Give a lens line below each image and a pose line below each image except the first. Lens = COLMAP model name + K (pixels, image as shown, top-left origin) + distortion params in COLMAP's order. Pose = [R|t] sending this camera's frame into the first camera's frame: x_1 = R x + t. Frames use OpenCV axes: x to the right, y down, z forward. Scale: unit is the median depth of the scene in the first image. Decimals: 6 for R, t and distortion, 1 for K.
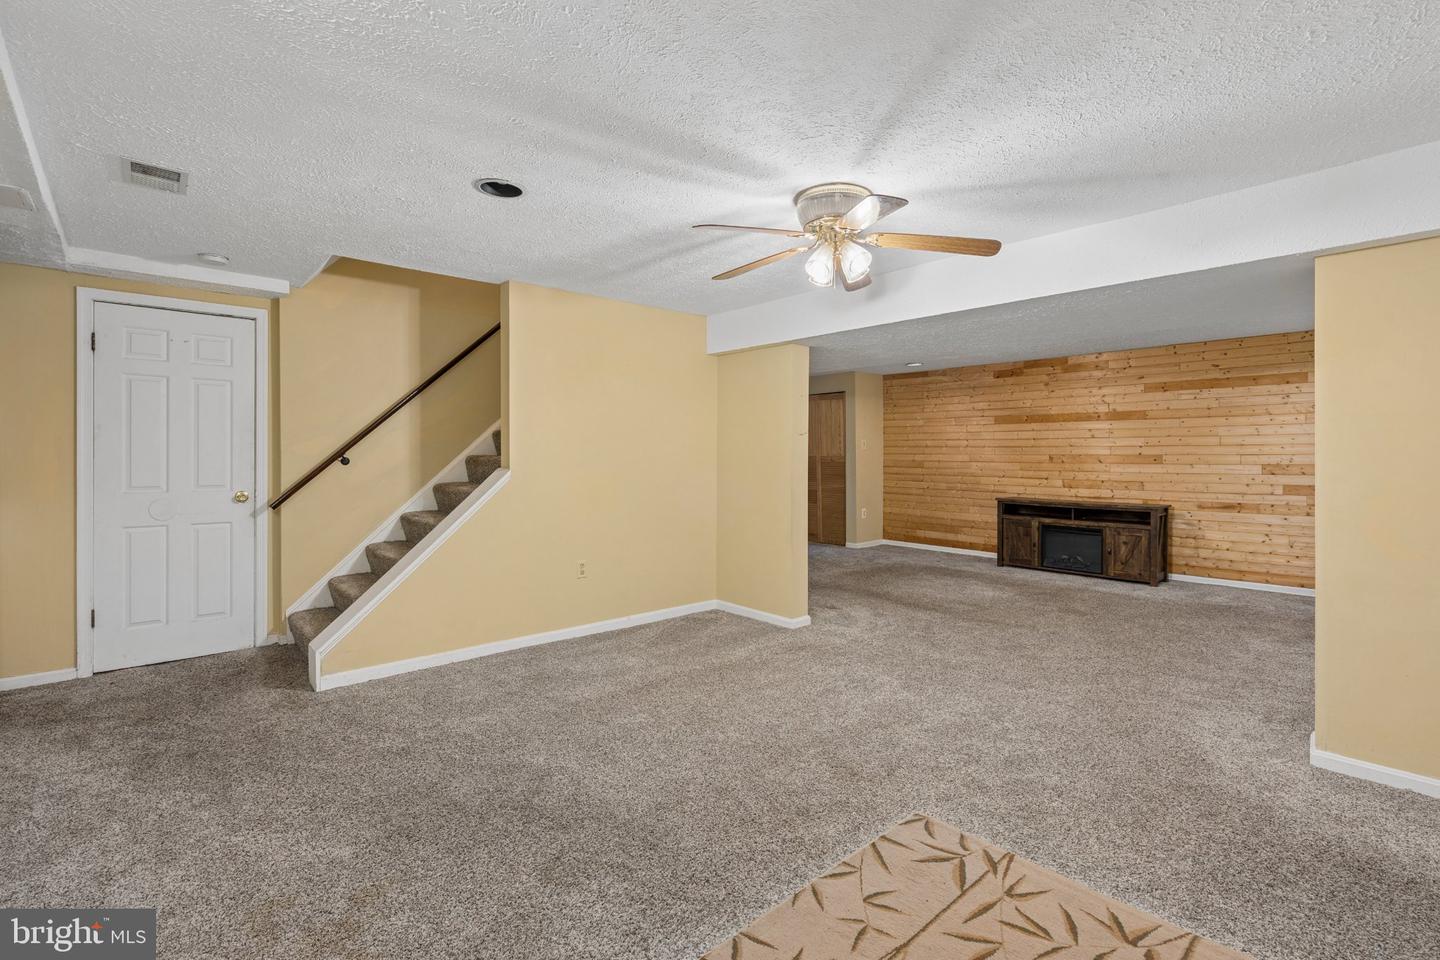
lens RADIAL K [[663.3, 0, 720.1], [0, 663.3, 462.5], [0, 0, 1]] dist [-0.000506, -0.000041]
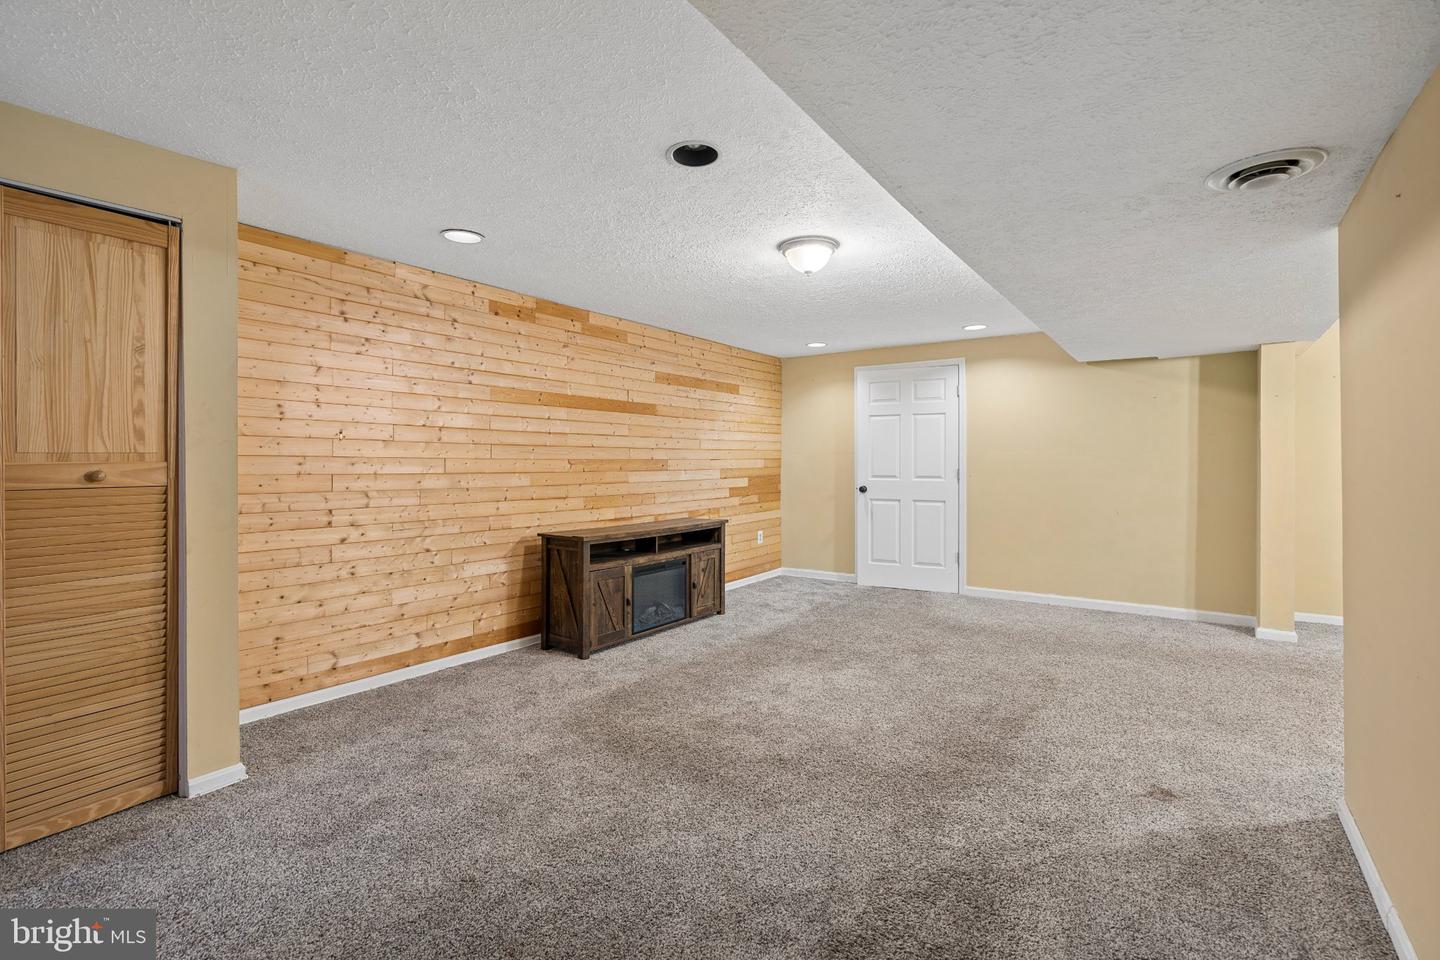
lens RADIAL K [[663.3, 0, 720.1], [0, 663.3, 462.5], [0, 0, 1]] dist [-0.000506, -0.000041]
pose [[-0.222559, -0.003681, 0.974912, -0.165065], [0.011829, 0.999909, 0.006475, -0.012388], [-0.974848, 0.012973, -0.222495, 1.107468]]
